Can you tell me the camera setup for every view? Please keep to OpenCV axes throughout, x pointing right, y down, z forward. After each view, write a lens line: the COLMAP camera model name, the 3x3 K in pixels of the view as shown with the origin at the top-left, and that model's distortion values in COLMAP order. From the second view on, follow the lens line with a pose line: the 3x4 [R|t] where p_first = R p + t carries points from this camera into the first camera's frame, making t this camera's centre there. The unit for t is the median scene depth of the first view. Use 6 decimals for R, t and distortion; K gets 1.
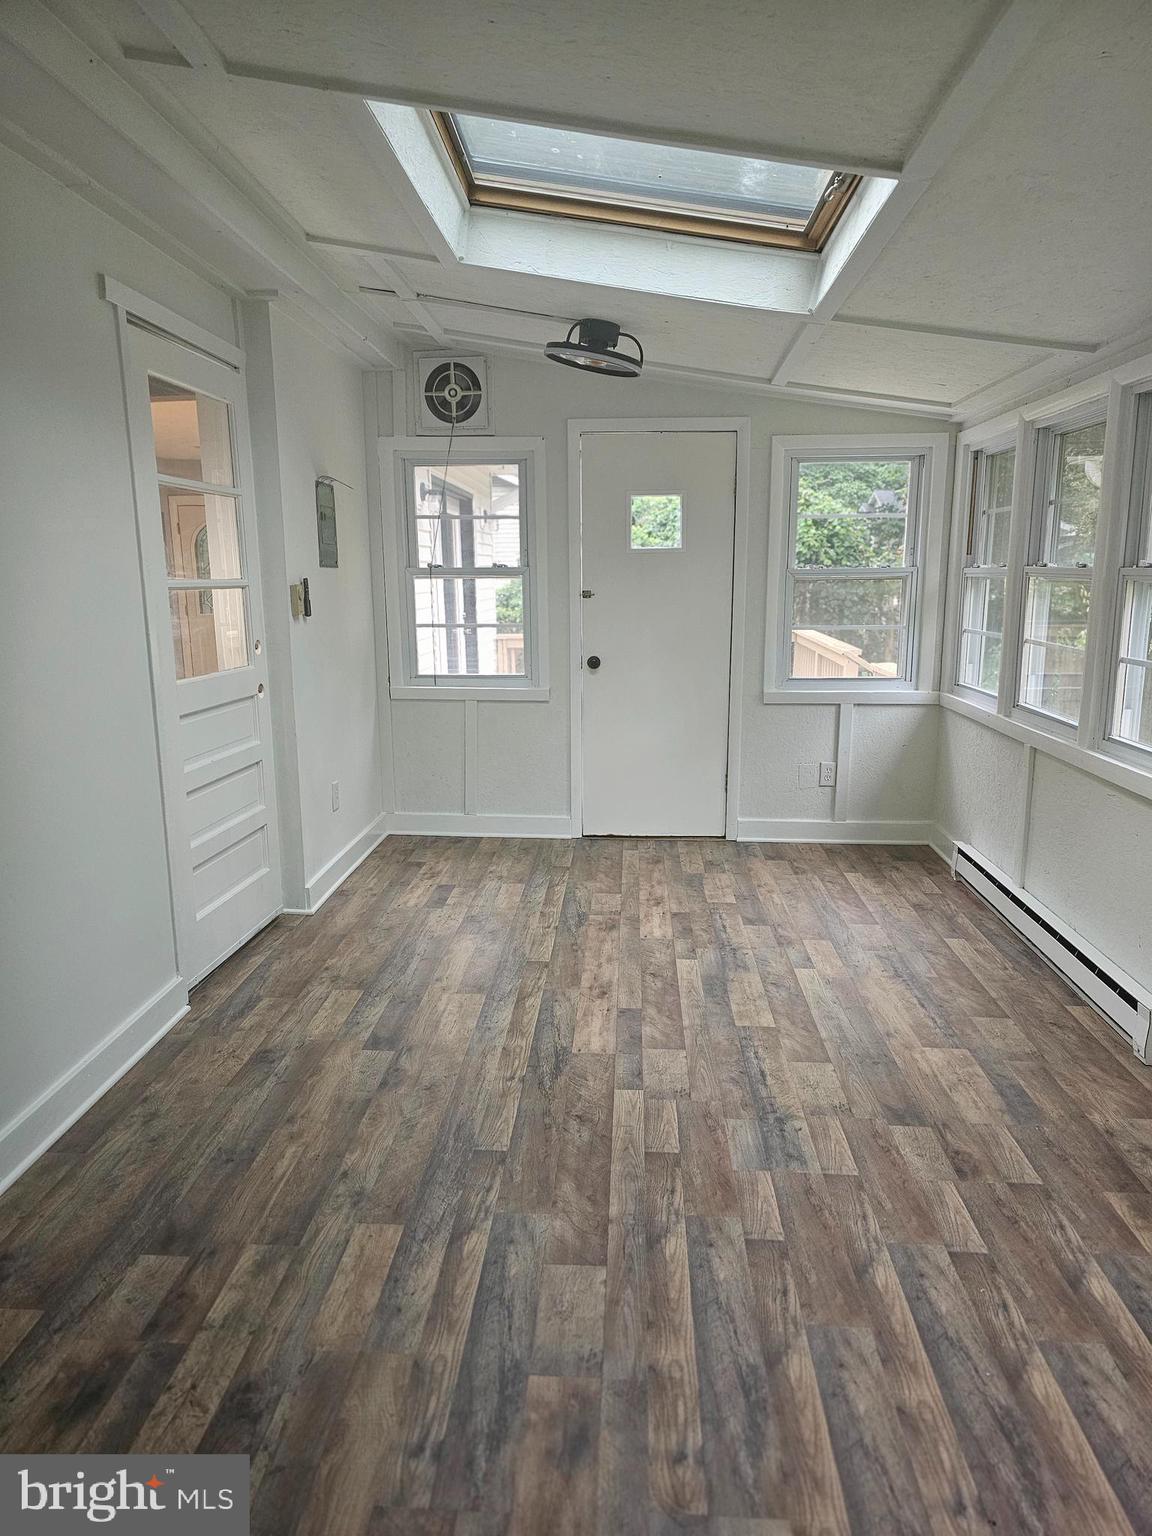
lens RADIAL K [[1039.1, 0, 574.8], [0, 1039.1, 768.2], [0, 0, 1]] dist [0.048920, -0.042702]
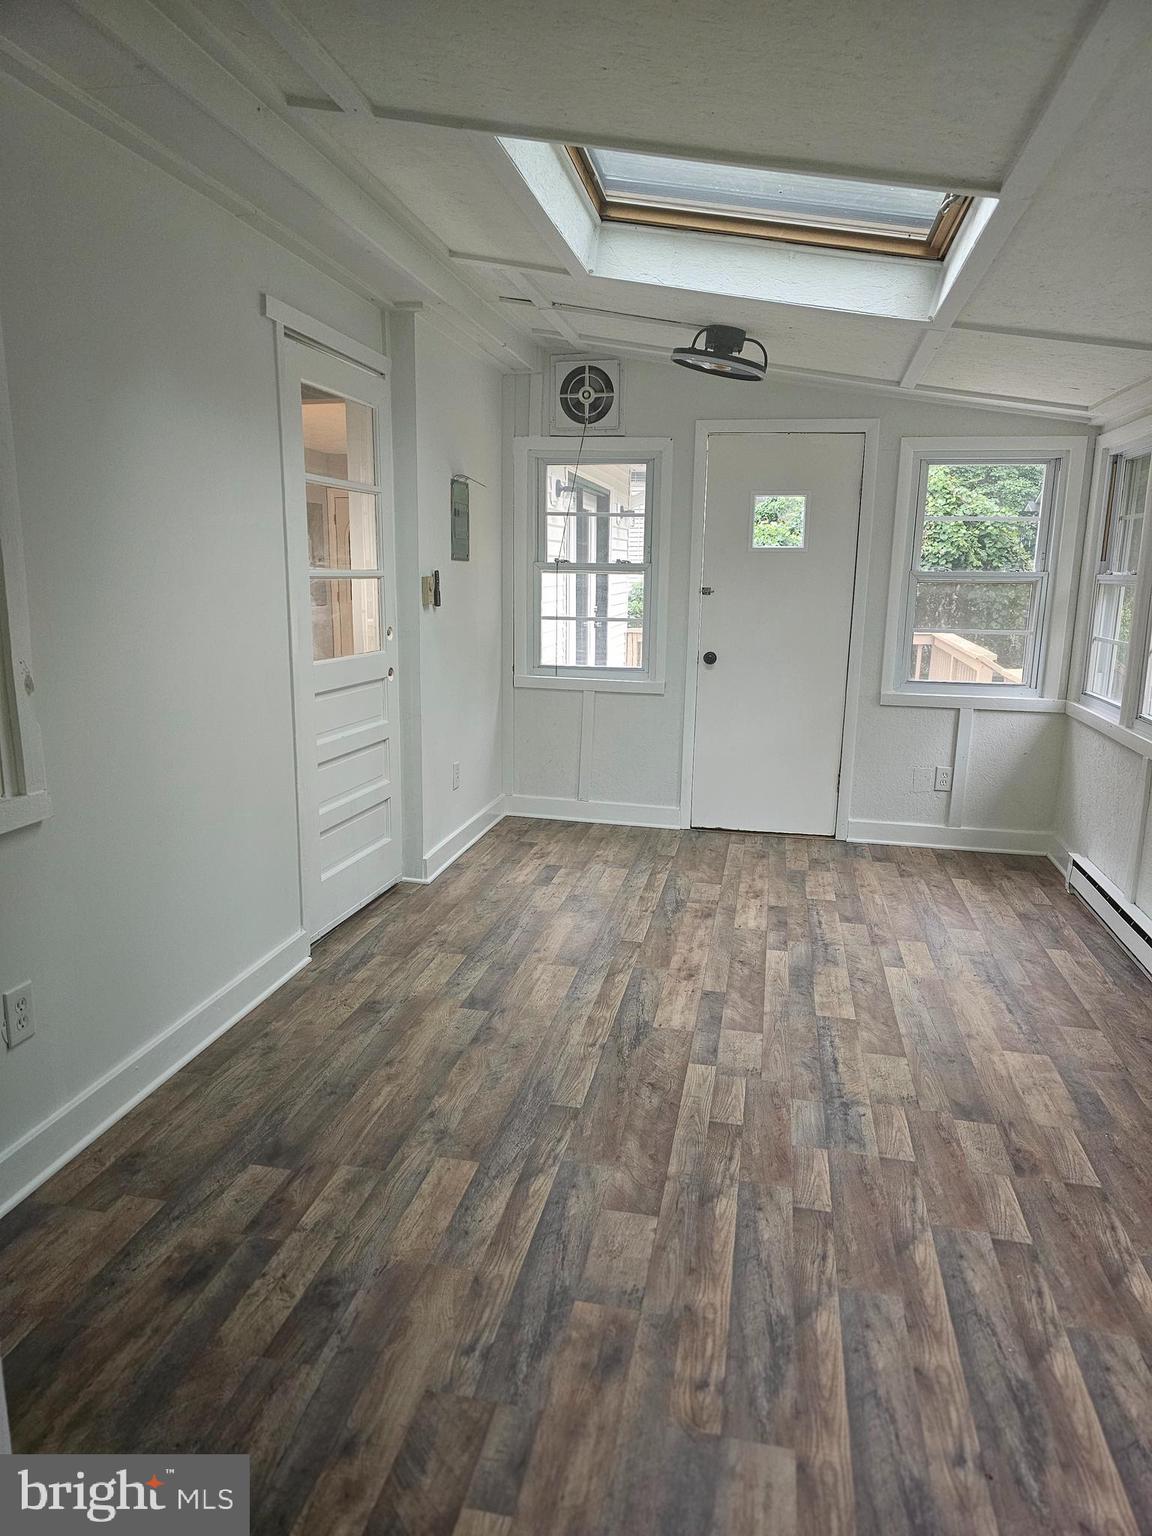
lens RADIAL K [[1039.1, 0, 576.6], [0, 1039.1, 764.0], [0, 0, 1]] dist [0.048920, -0.042702]
pose [[0.990463, 0.047935, -0.129171, 0.048086], [-0.047730, 0.998849, 0.004687, 0.006796], [0.129247, 0.001523, 0.991611, -0.060373]]
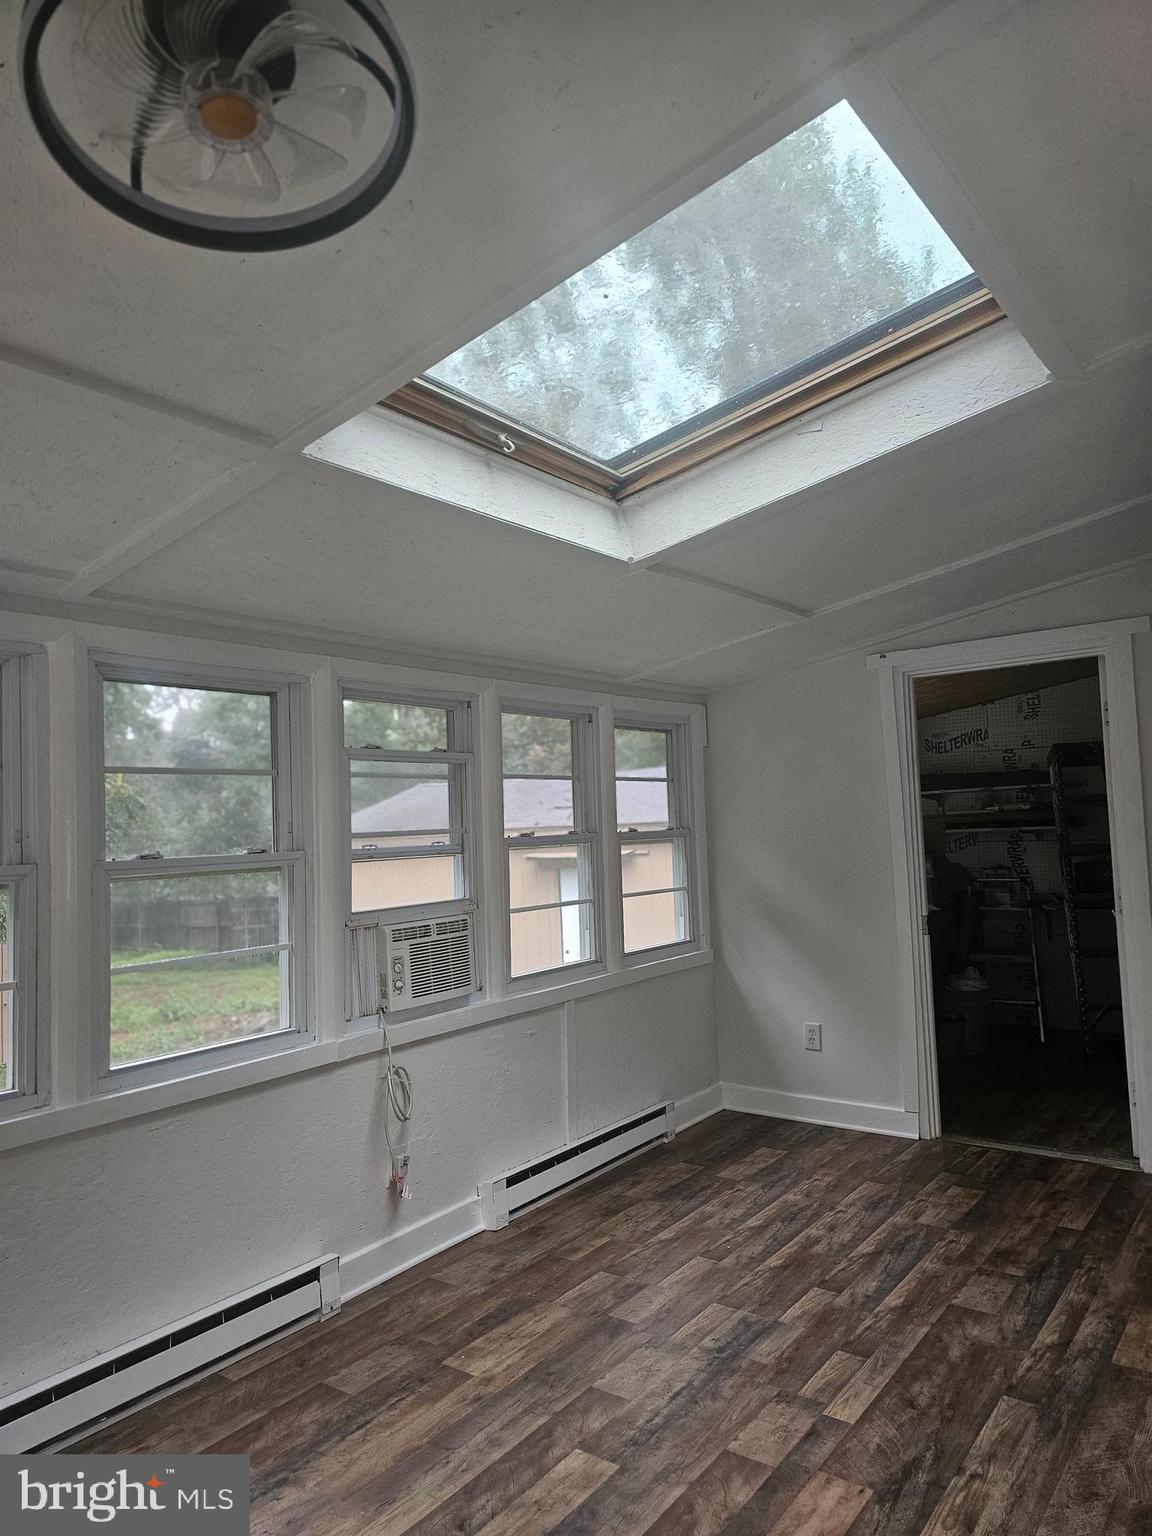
lens RADIAL K [[1039.1, 0, 574.5], [0, 1039.1, 767.0], [0, 0, 1]] dist [0.048920, -0.042702]
pose [[-0.835909, 0.069078, 0.544504, -0.283113], [0.142138, 0.985451, 0.093188, -0.343408], [-0.530144, 0.155291, -0.833566, 1.783453]]
